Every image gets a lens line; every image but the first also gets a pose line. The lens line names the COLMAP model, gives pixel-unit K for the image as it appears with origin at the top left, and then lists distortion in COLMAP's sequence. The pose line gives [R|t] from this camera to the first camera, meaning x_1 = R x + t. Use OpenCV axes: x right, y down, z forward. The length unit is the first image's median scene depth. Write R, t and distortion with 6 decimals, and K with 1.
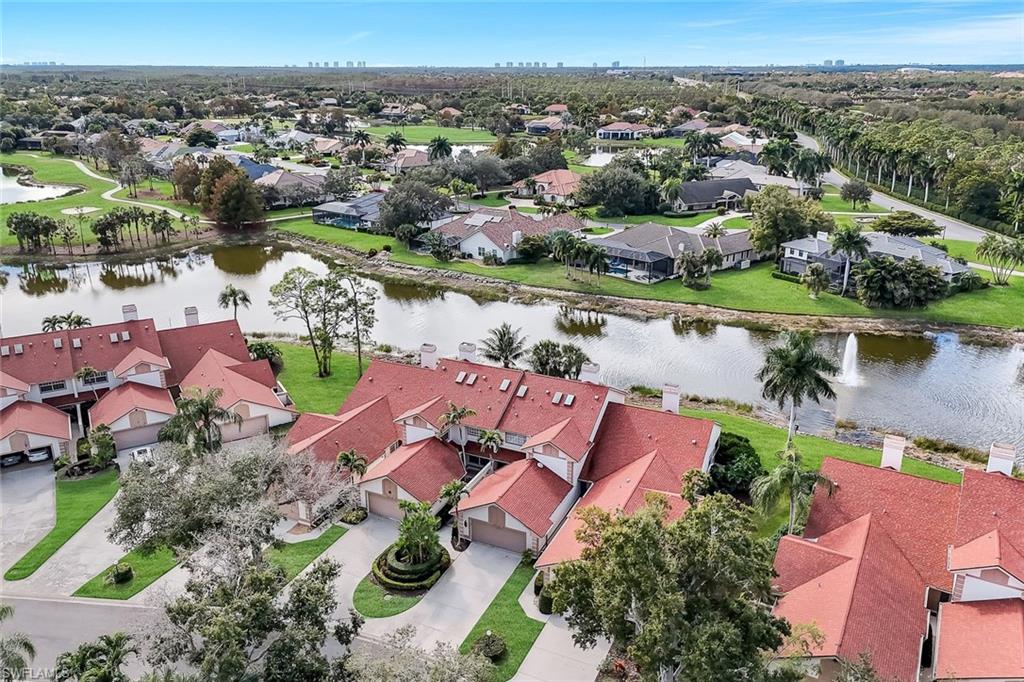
lens RADIAL K [[781.8, 0, 512.0], [0, 781.8, 341.0], [0, 0, 1]] dist [0.077147, -0.089134]
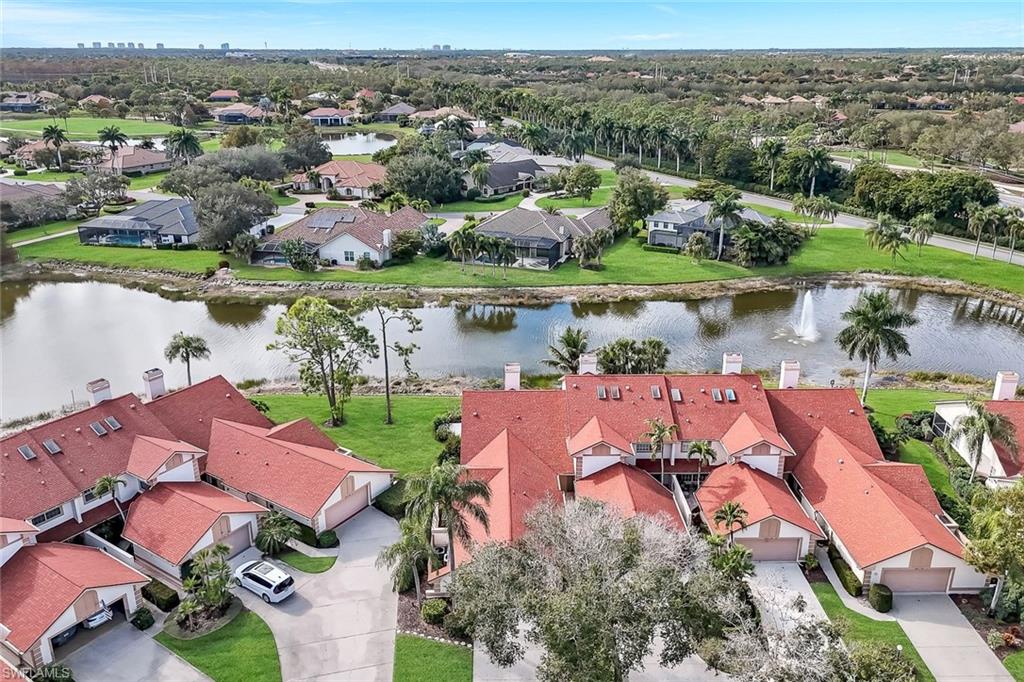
lens RADIAL K [[781.8, 0, 512.0], [0, 781.8, 341.0], [0, 0, 1]] dist [0.077147, -0.089134]
pose [[0.894649, -0.155104, 0.418983, -0.289521], [0.147228, 0.987772, 0.051291, -0.040861], [-0.421815, 0.015799, 0.906544, 0.120390]]
